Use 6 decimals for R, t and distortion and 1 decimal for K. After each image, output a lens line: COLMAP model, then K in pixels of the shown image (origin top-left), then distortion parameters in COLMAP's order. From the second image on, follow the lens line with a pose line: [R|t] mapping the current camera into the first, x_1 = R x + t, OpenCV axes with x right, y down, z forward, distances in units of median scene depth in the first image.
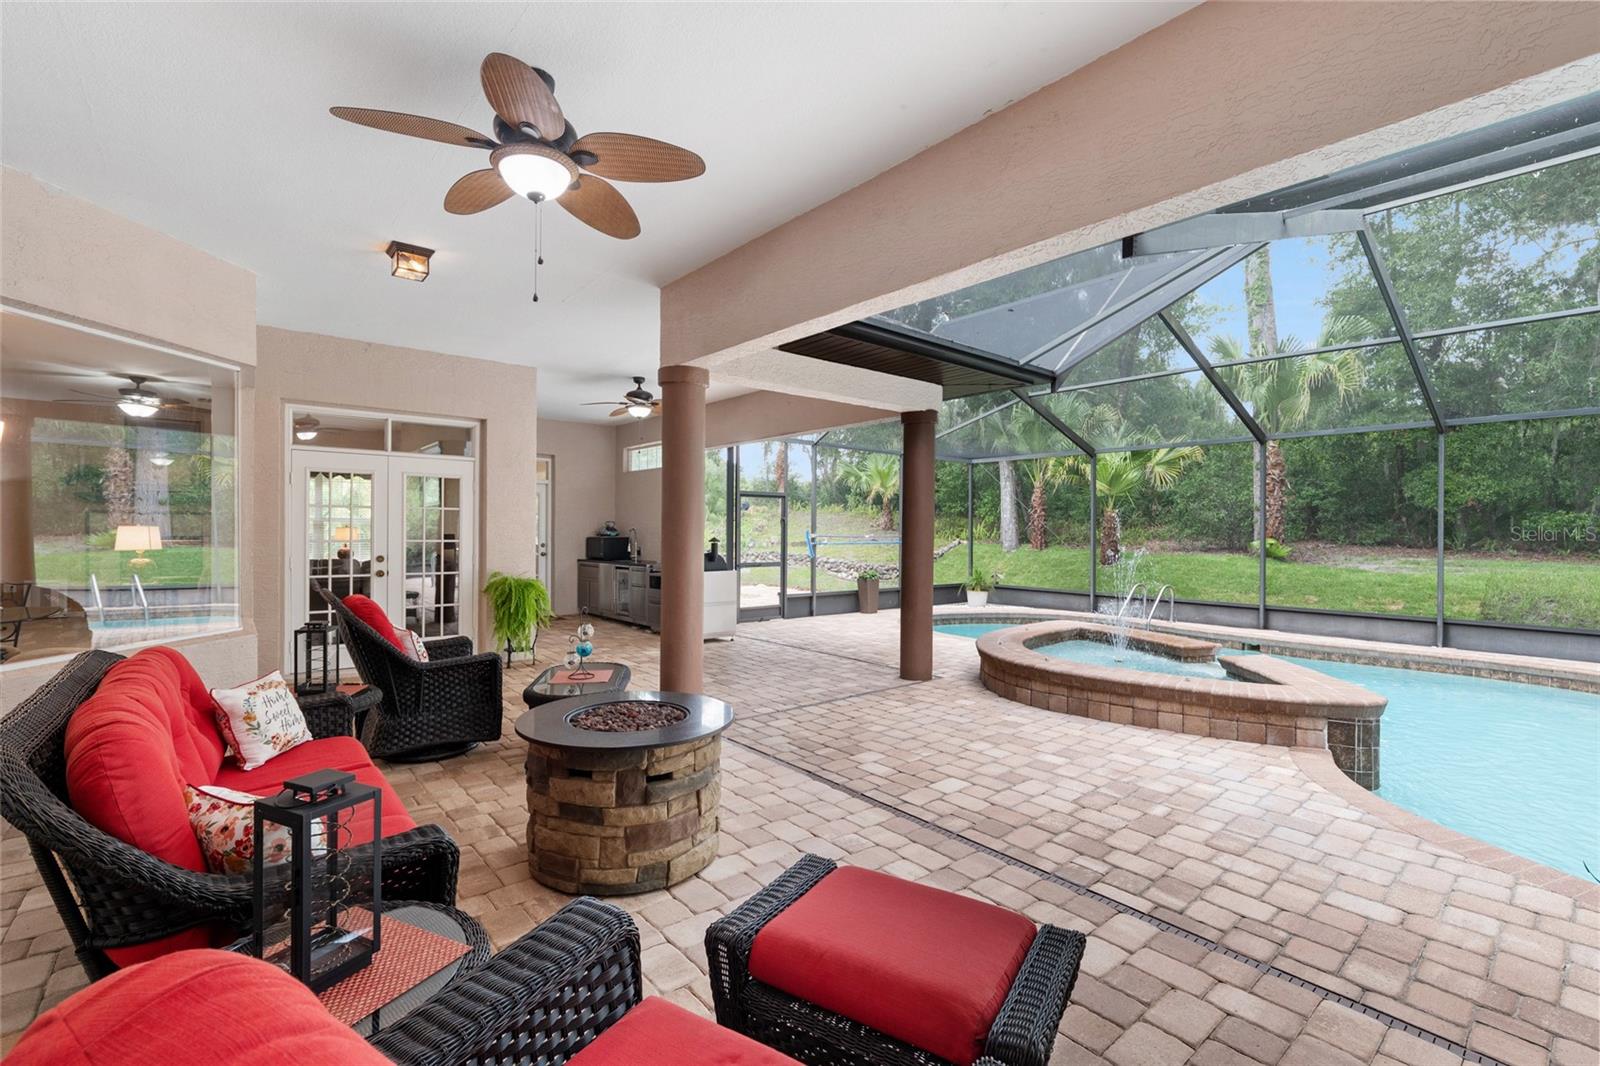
lens RADIAL K [[691.8, 0, 801.7], [0, 691.8, 535.4], [0, 0, 1]] dist [-0.003066, -0.001010]
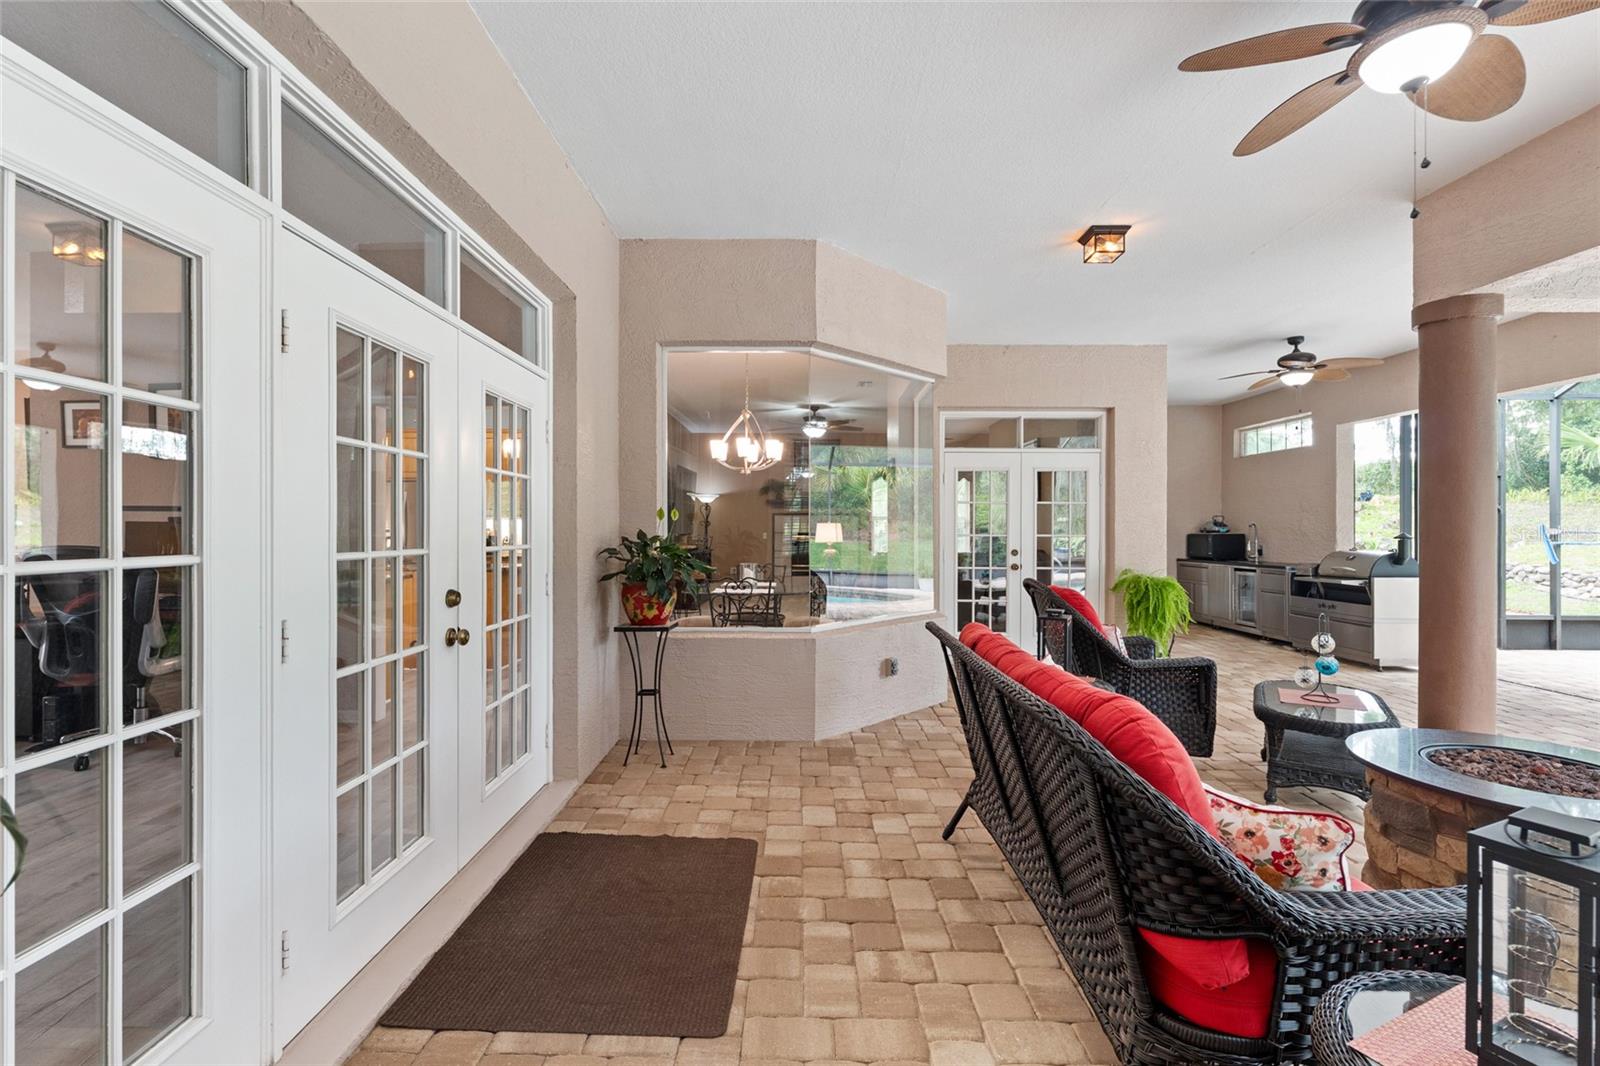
lens RADIAL K [[724.6, 0, 810.9], [0, 724.6, 524.8], [0, 0, 1]] dist [-0.001768, 0.001322]
pose [[0.766122, -0.008863, -0.642635, -0.137990], [-0.000536, 0.999896, -0.014429, 0.007045], [0.642695, 0.011398, 0.766037, -0.021808]]
